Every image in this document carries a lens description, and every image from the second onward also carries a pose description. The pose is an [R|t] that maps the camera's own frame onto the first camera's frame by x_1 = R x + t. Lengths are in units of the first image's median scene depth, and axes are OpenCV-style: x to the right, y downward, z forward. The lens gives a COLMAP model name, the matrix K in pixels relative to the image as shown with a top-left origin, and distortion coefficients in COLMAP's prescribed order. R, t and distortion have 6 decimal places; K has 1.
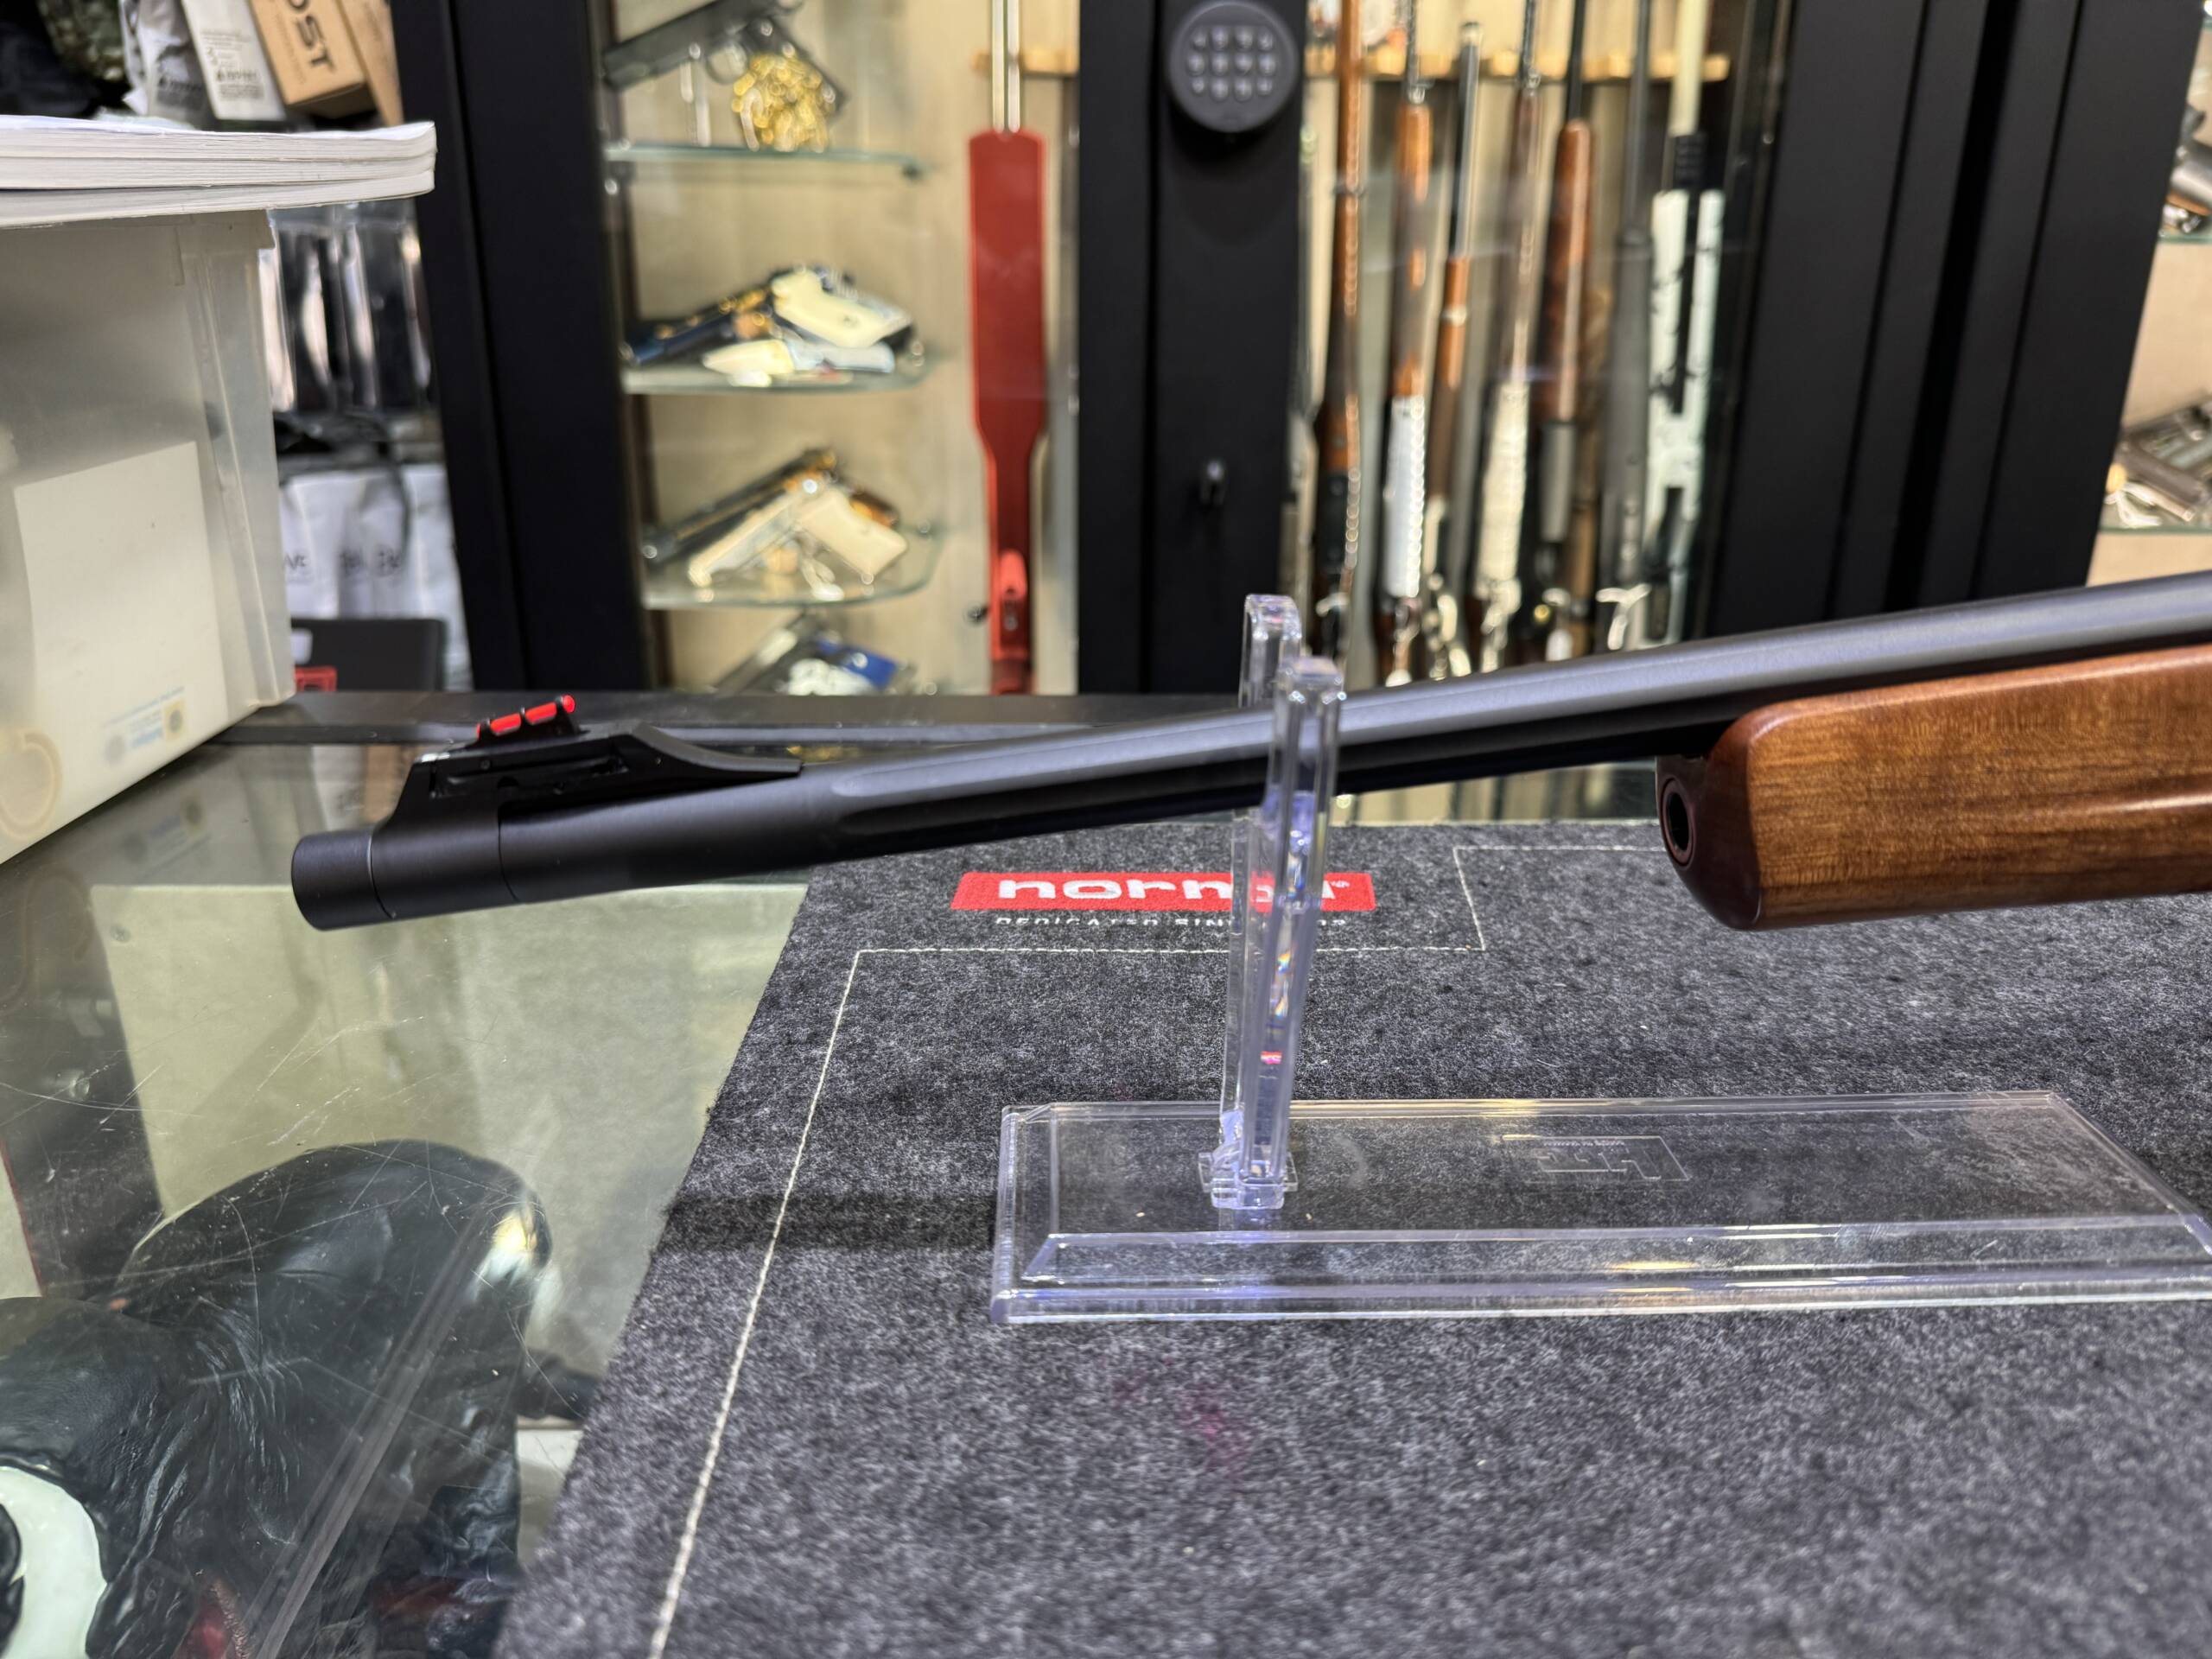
lens RADIAL K [[1553.2, 0, 1101.3], [0, 1553.2, 780.0], [0, 0, 1]] dist [-0.006620, -0.036404]
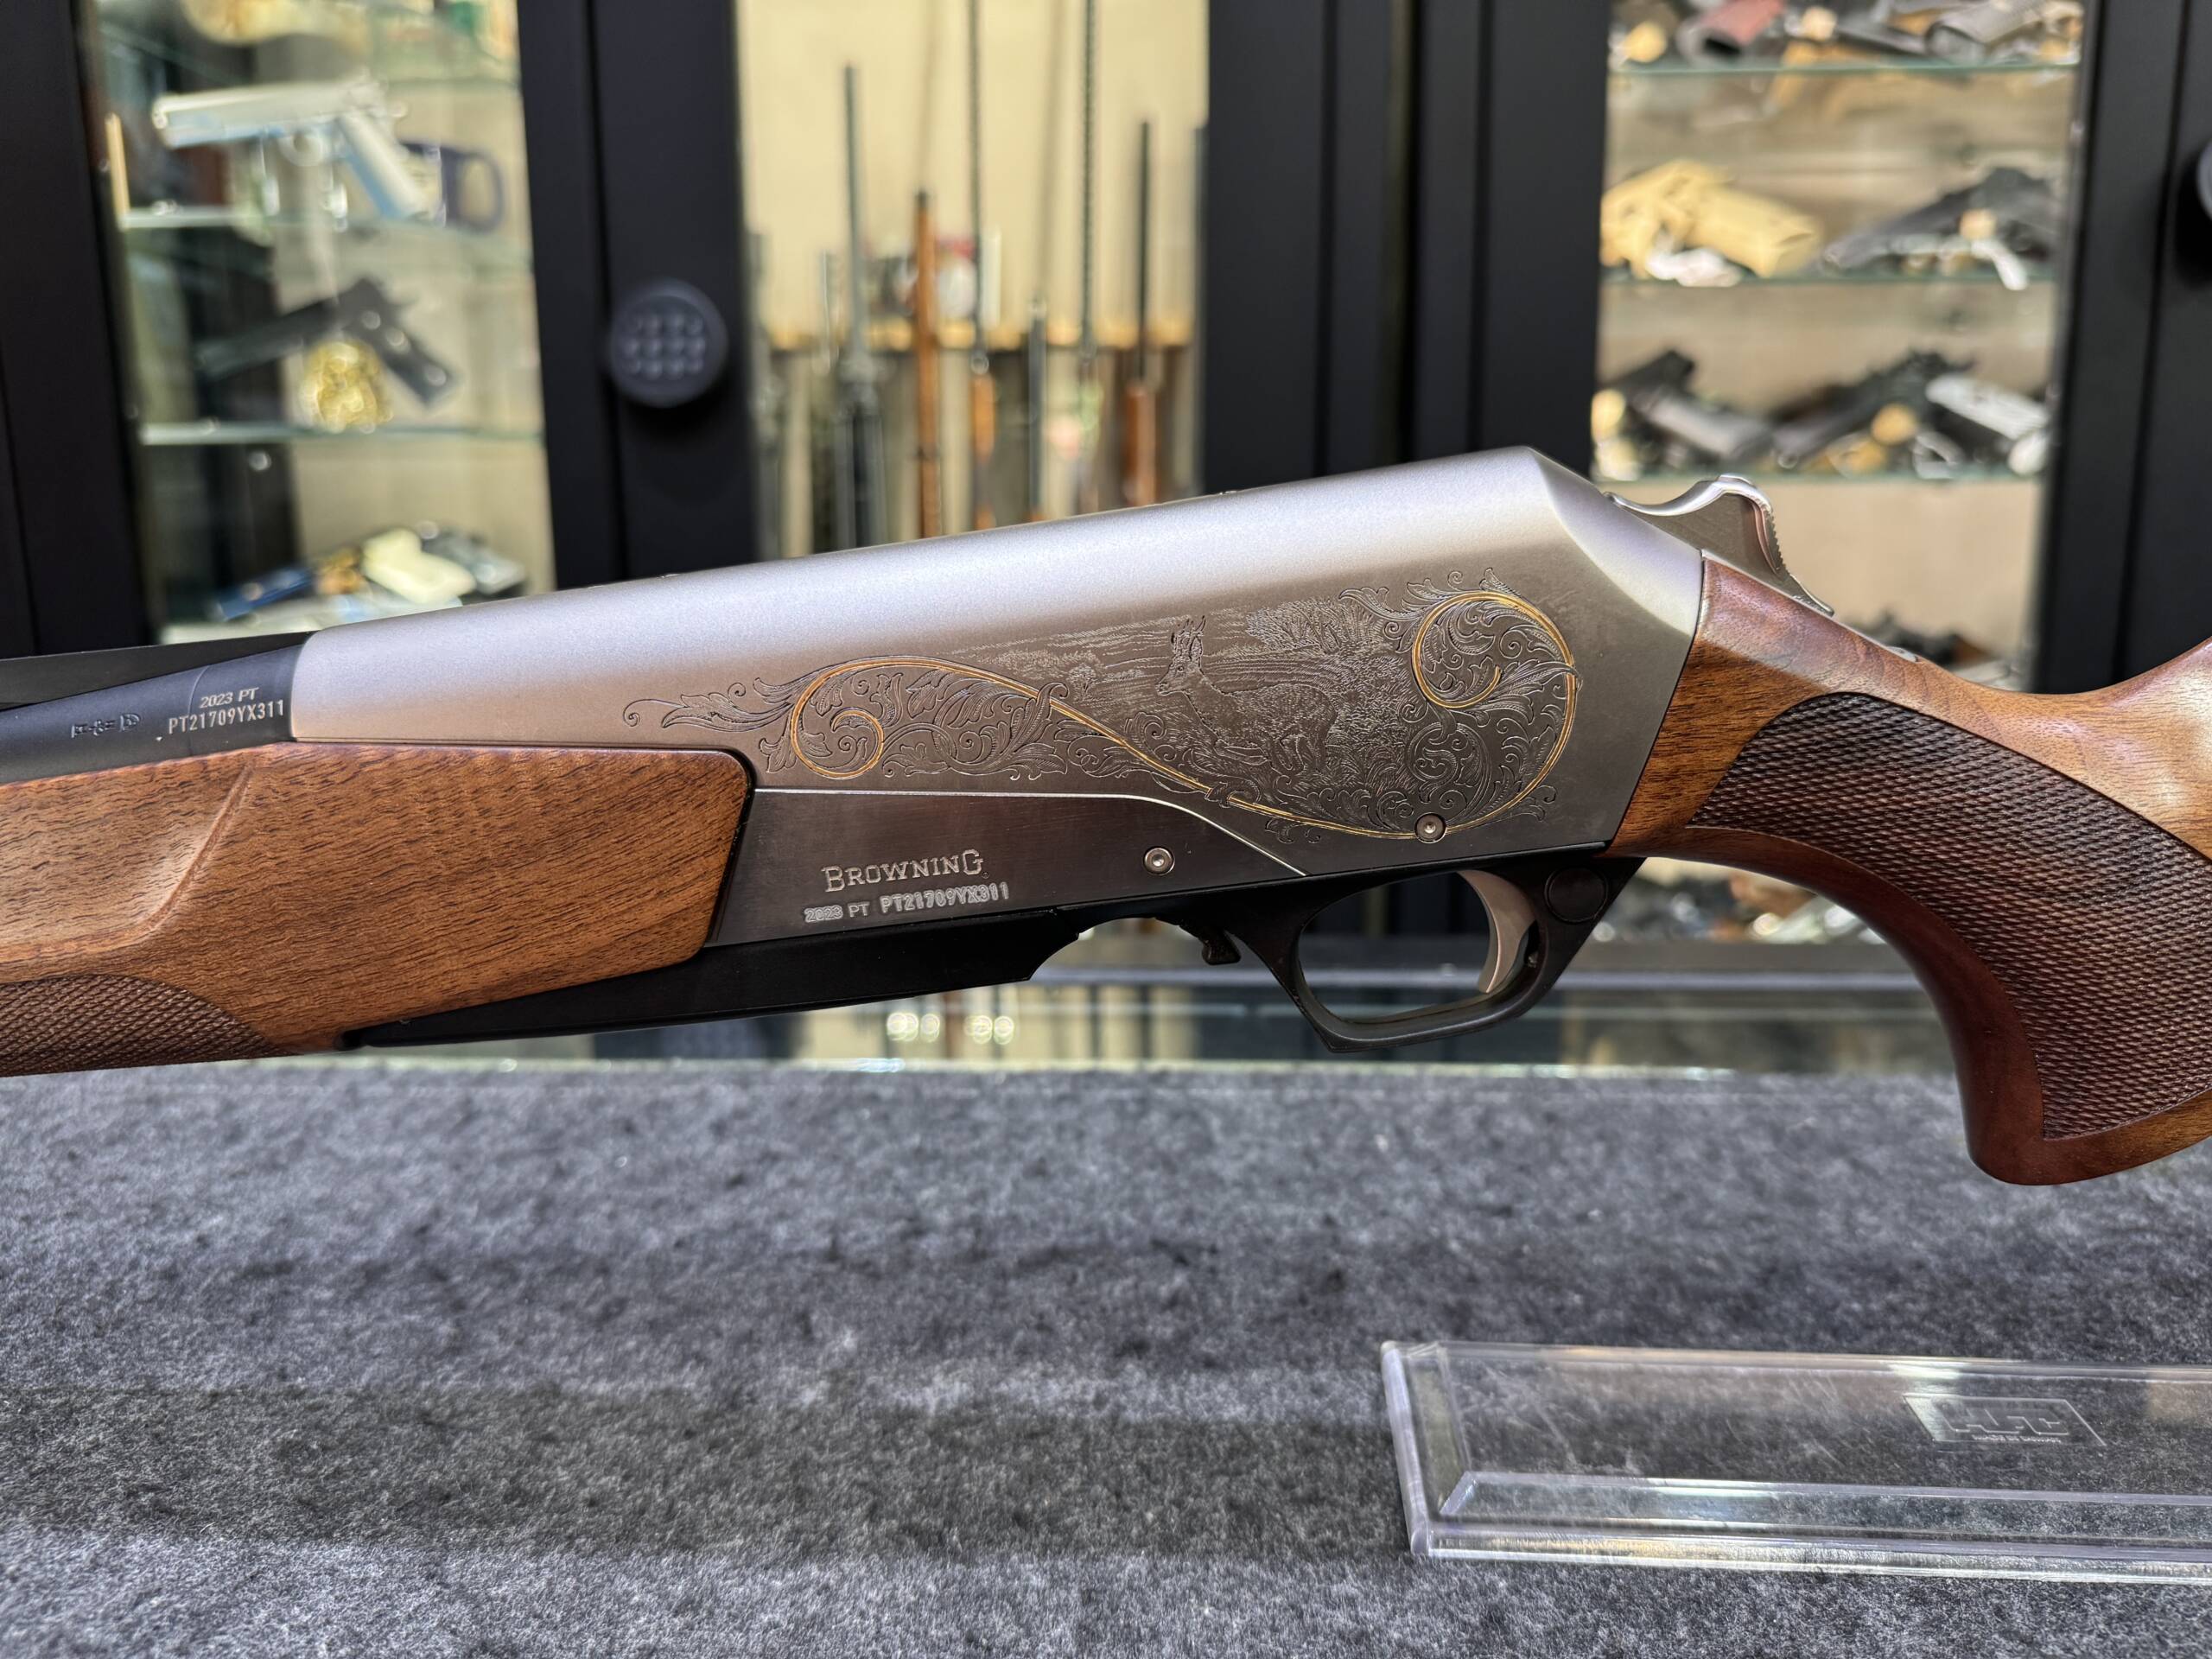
lens RADIAL K [[1536.5, 0, 1100.5], [0, 1536.5, 799.2], [0, 0, 1]] dist [0.026200, -0.080826]
pose [[0.999048, -0.008018, -0.042877, 1.395959], [0.002100, 0.990663, -0.136315, -0.009263], [0.043569, 0.136095, 0.989737, -0.019774]]
